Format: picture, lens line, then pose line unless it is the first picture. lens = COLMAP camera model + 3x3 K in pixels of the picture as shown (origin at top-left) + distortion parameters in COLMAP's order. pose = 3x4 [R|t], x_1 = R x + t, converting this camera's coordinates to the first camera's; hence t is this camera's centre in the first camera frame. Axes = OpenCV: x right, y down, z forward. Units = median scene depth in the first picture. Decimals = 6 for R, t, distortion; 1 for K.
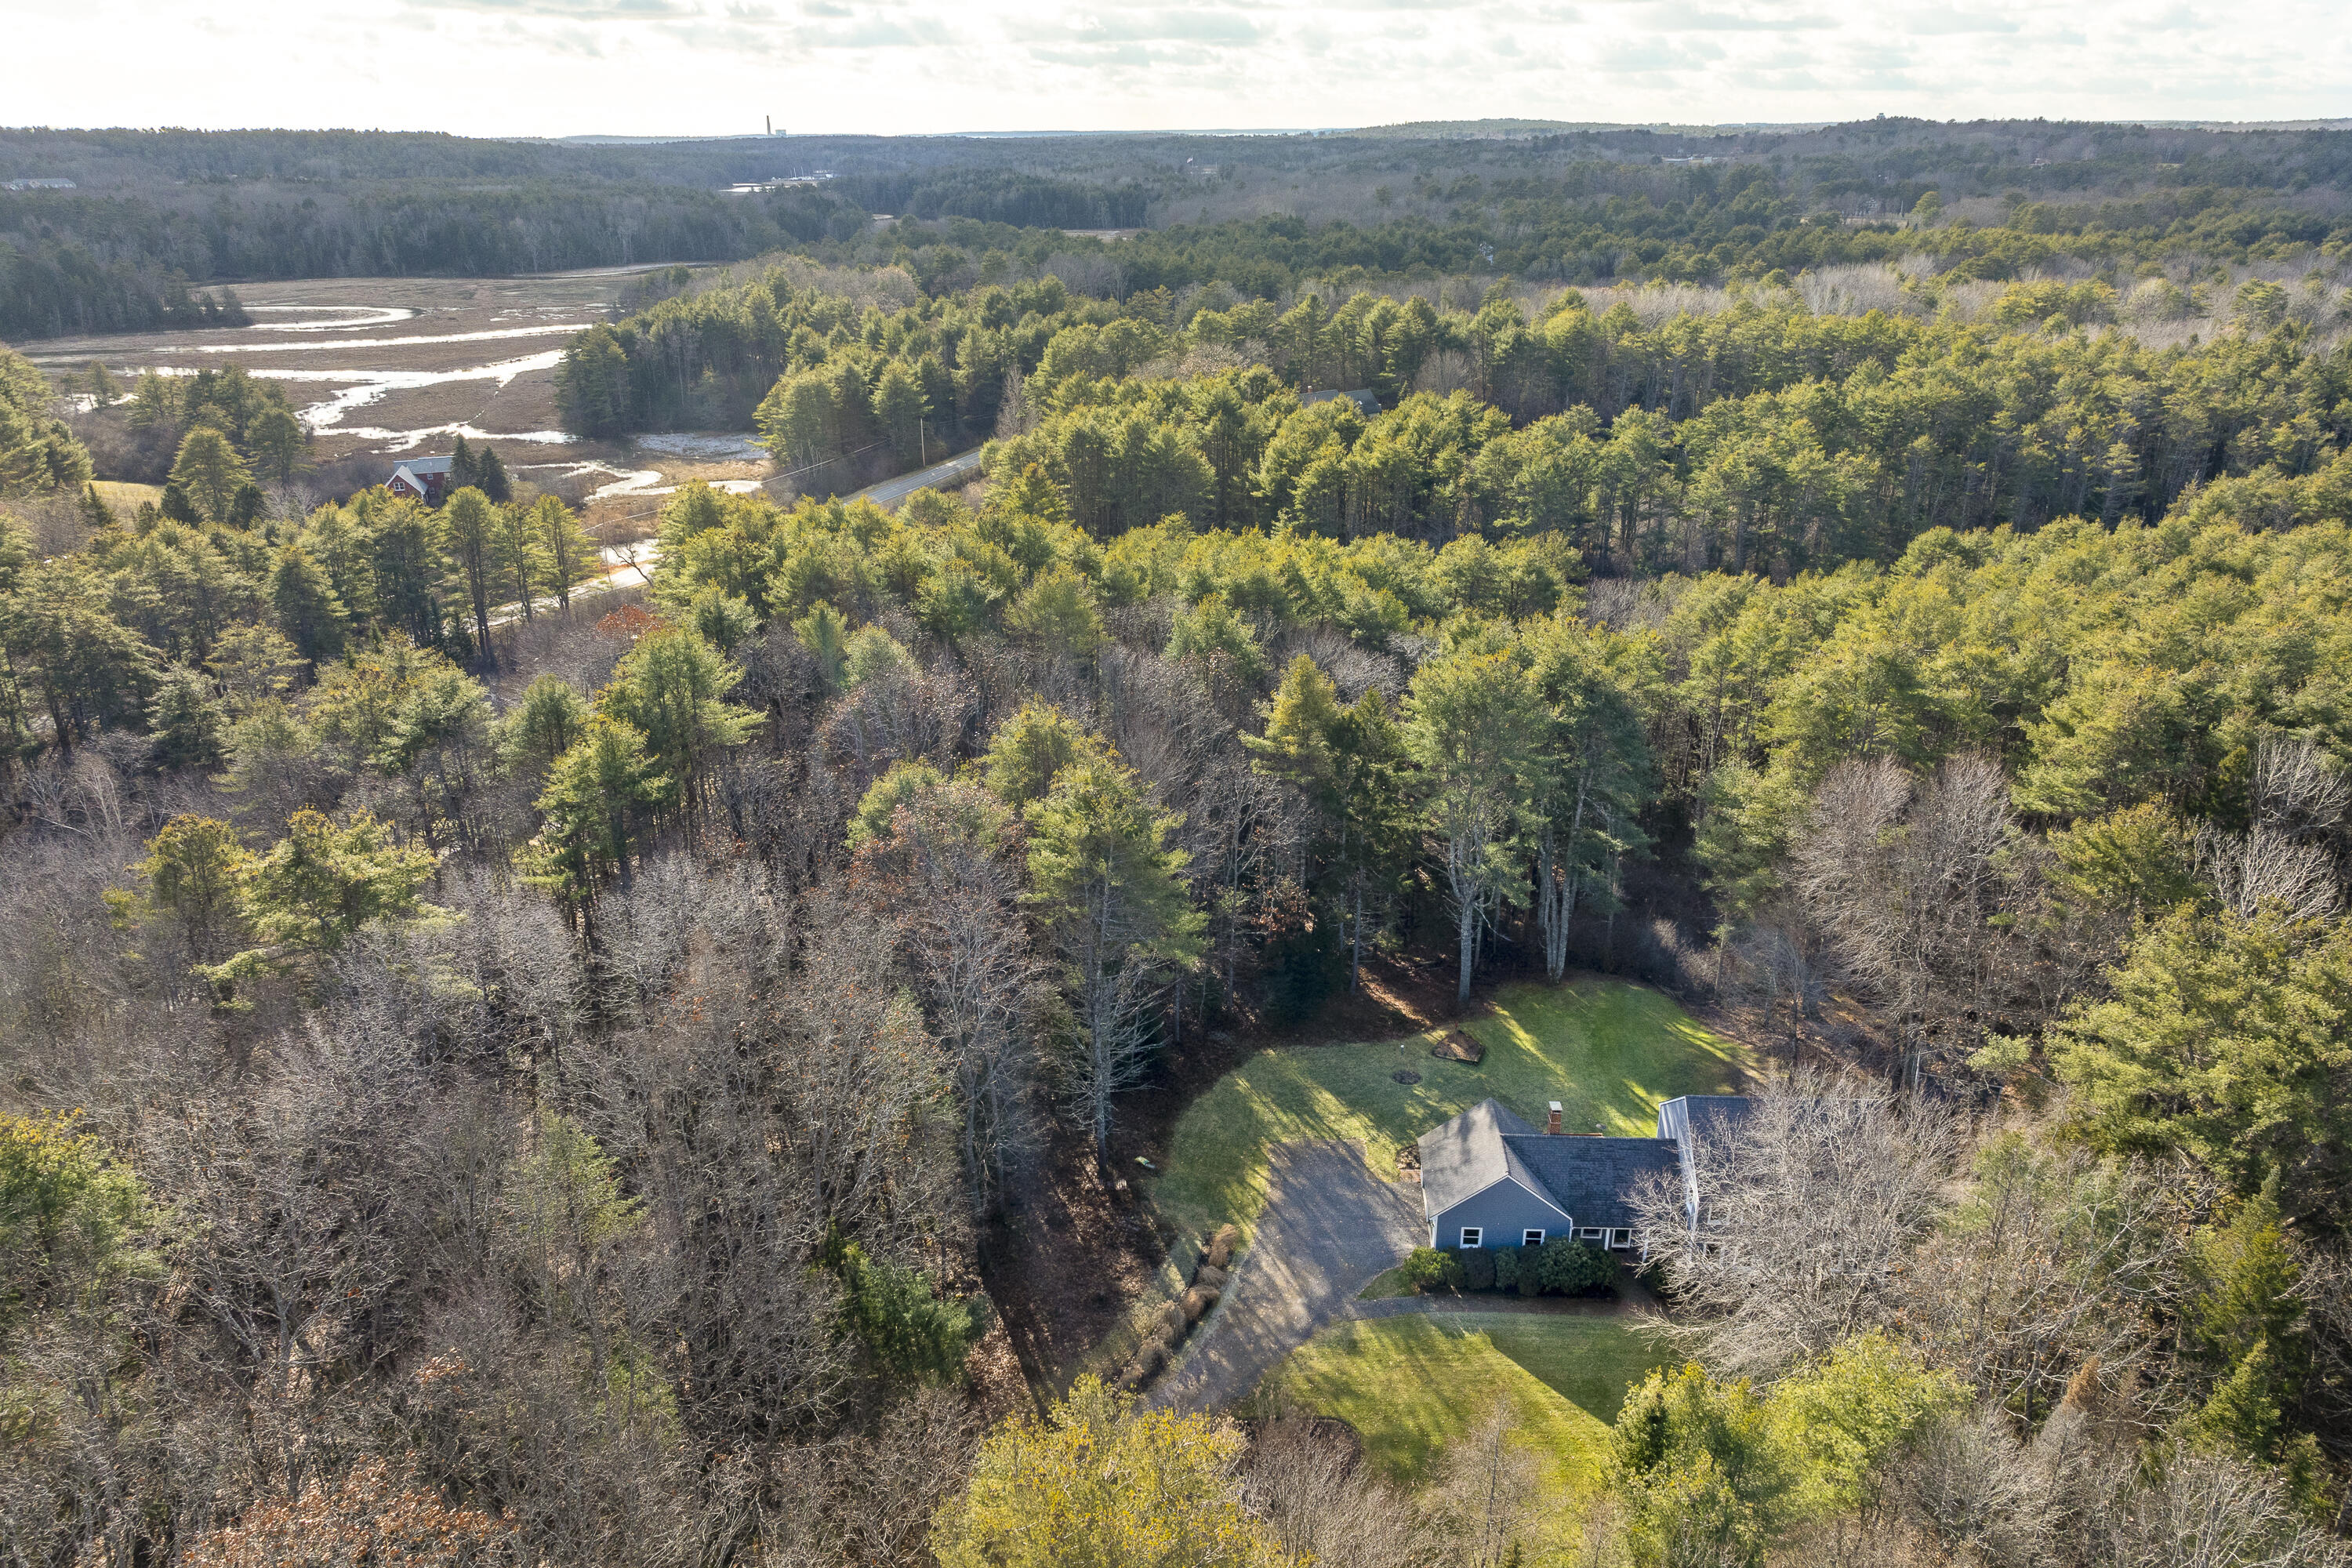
lens RADIAL K [[1634.0, 0, 1216.1], [0, 1634.0, 781.1], [0, 0, 1]] dist [0.003843, 0.003576]
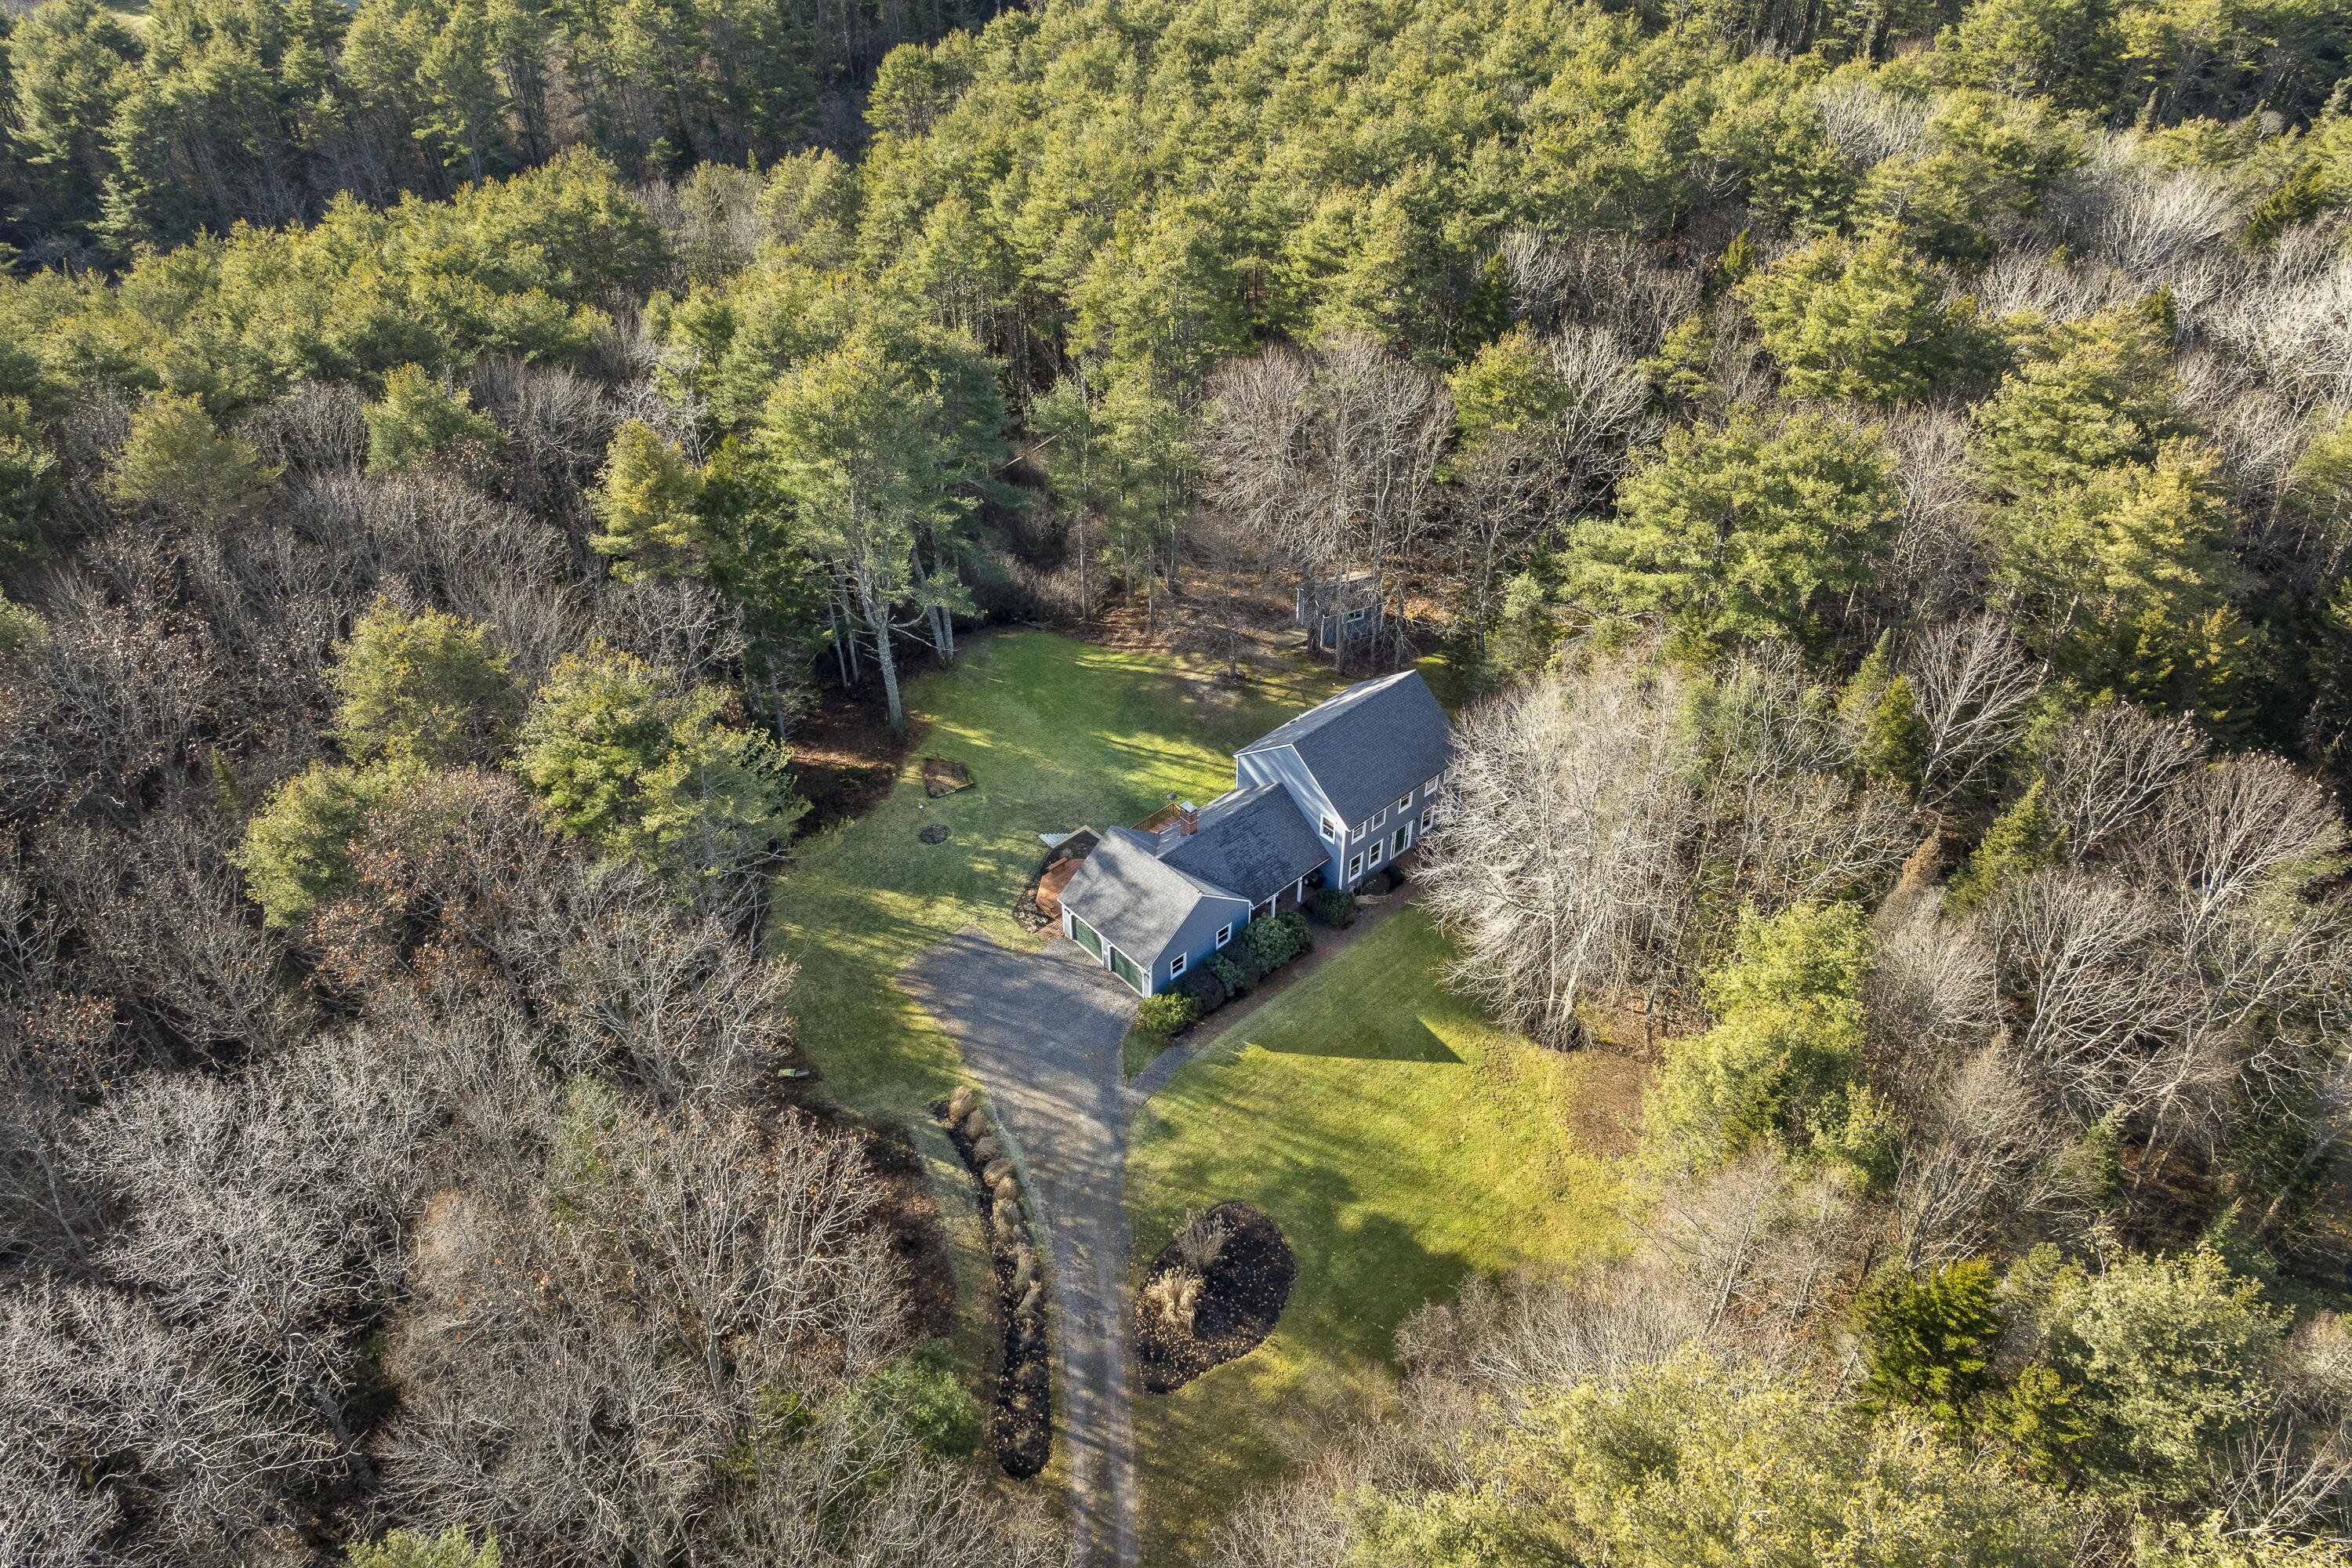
lens RADIAL K [[1634.0, 0, 1216.1], [0, 1634.0, 781.1], [0, 0, 1]] dist [0.003843, 0.003576]
pose [[0.725797, -0.438667, 0.529897, -0.271406], [0.268711, 0.889891, 0.368631, -0.158887], [-0.633257, -0.125162, 0.763754, 0.224419]]
